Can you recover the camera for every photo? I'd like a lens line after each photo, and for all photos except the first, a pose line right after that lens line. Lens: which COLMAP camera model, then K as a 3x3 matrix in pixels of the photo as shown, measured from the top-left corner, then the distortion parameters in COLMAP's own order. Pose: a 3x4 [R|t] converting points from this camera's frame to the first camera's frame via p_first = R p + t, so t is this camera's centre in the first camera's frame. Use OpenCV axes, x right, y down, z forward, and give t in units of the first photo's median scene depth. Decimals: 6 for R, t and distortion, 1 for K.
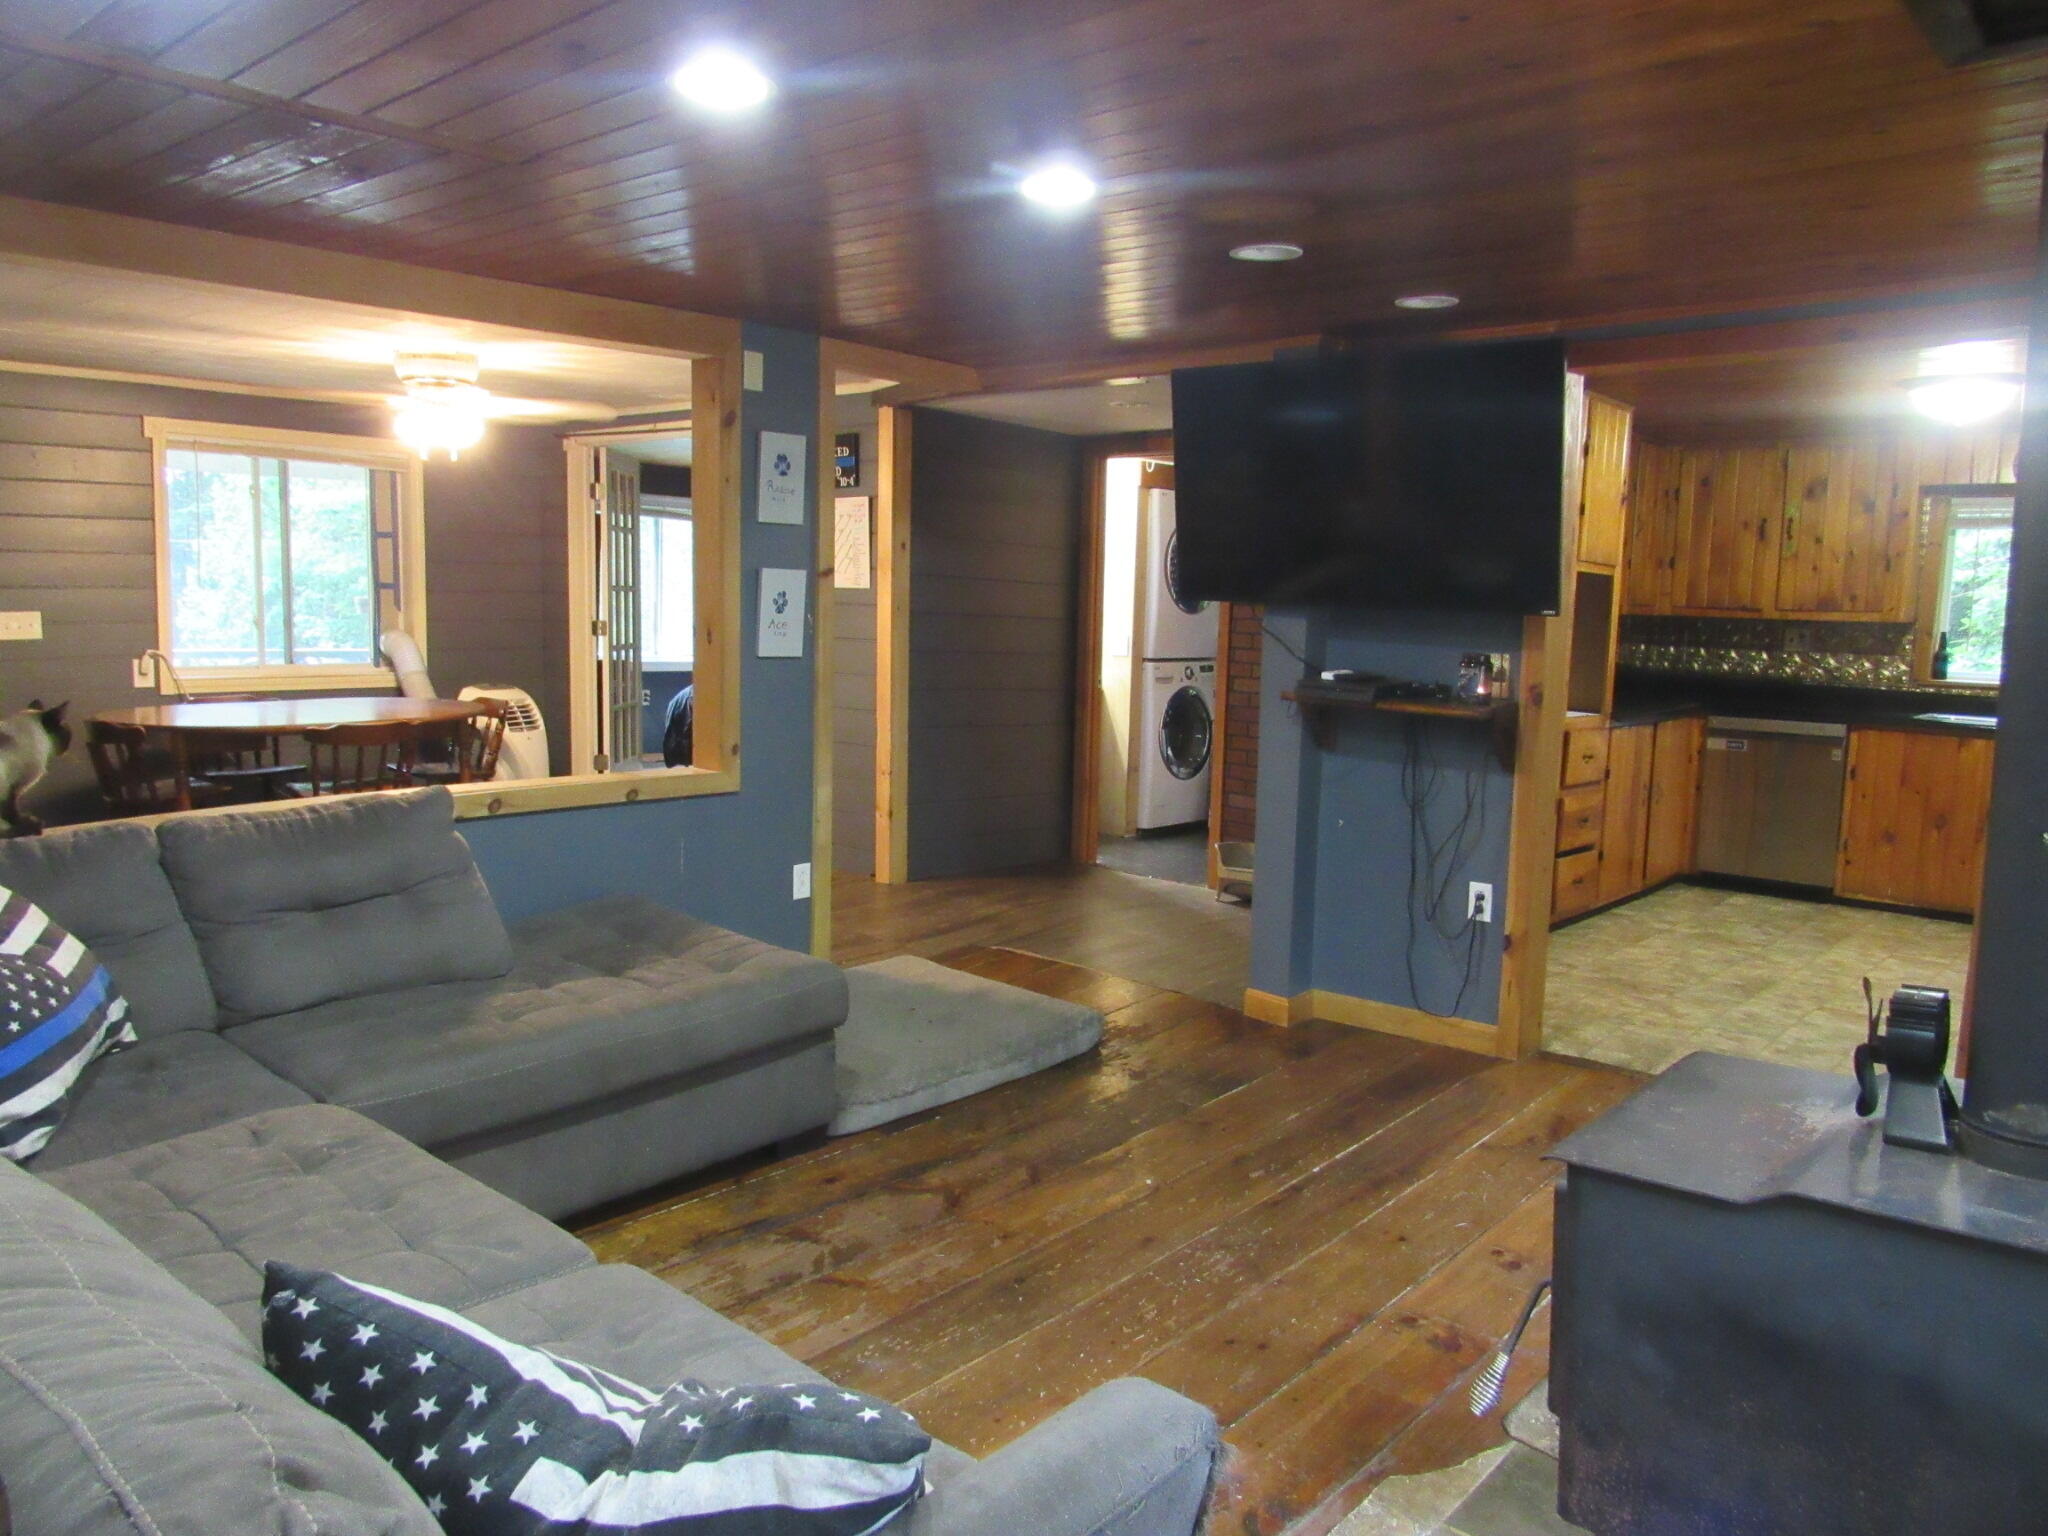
lens RADIAL K [[1455.4, 0, 1021.2], [0, 1455.4, 757.8], [0, 0, 1]] dist [0.110088, -0.001734]
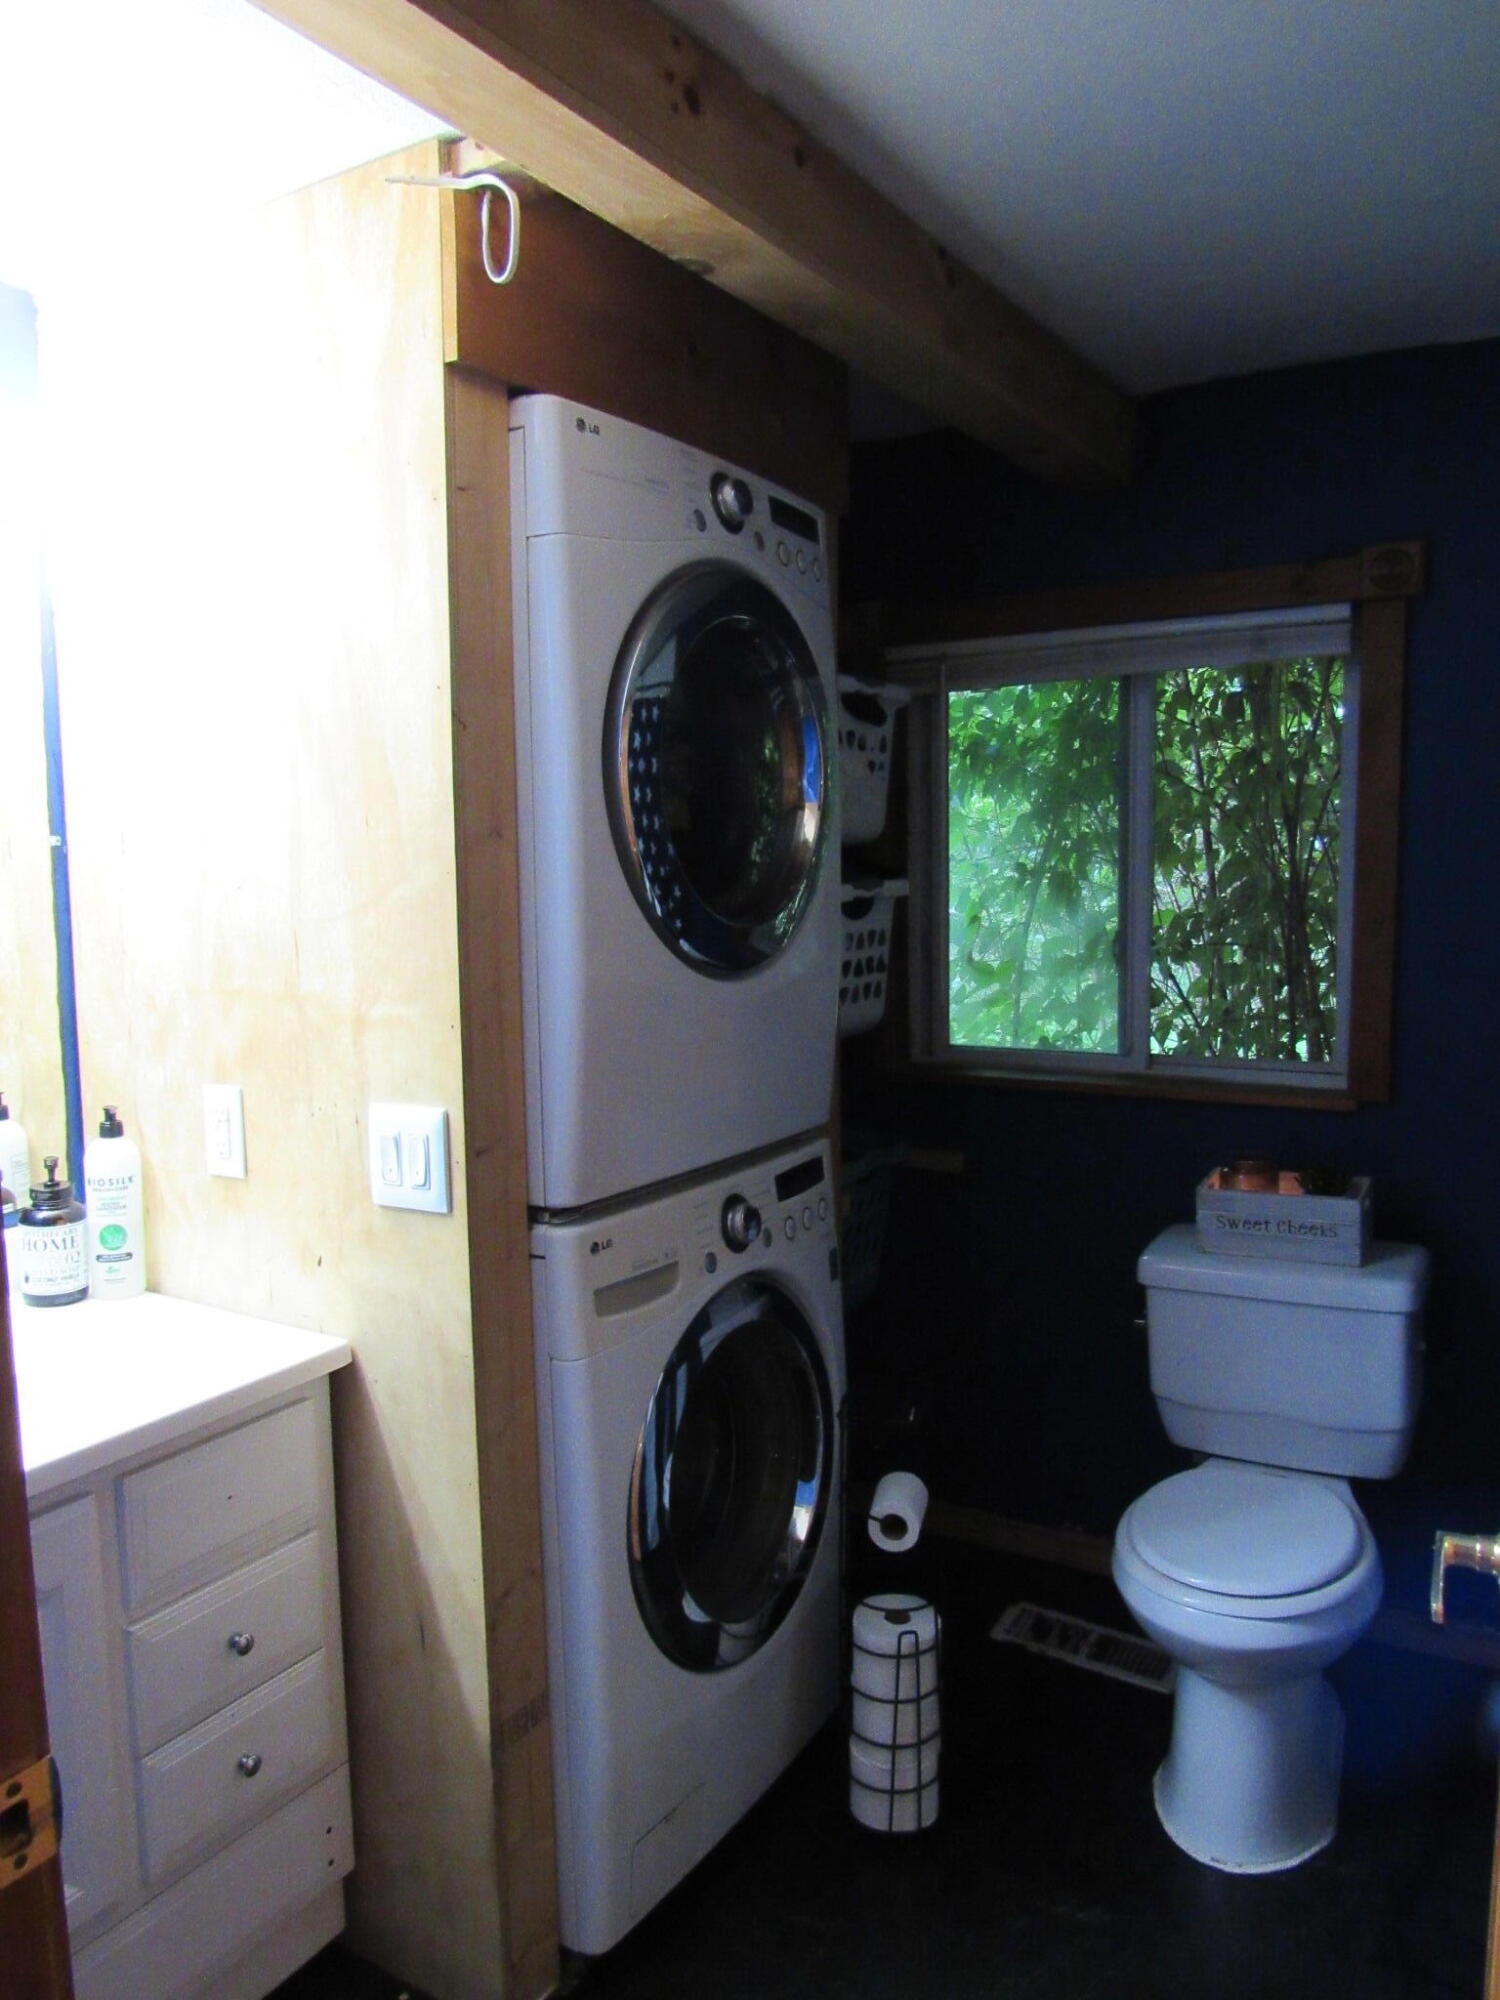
lens RADIAL K [[1421.3, 0, 745.7], [0, 1421.3, 1002.6], [0, 0, 1]] dist [0.110088, -0.001734]
pose [[0.985870, -0.049968, 0.159889, 0.082099], [0.053564, 0.998397, -0.018258, -0.092075], [-0.158720, 0.026565, 0.986966, 0.781198]]
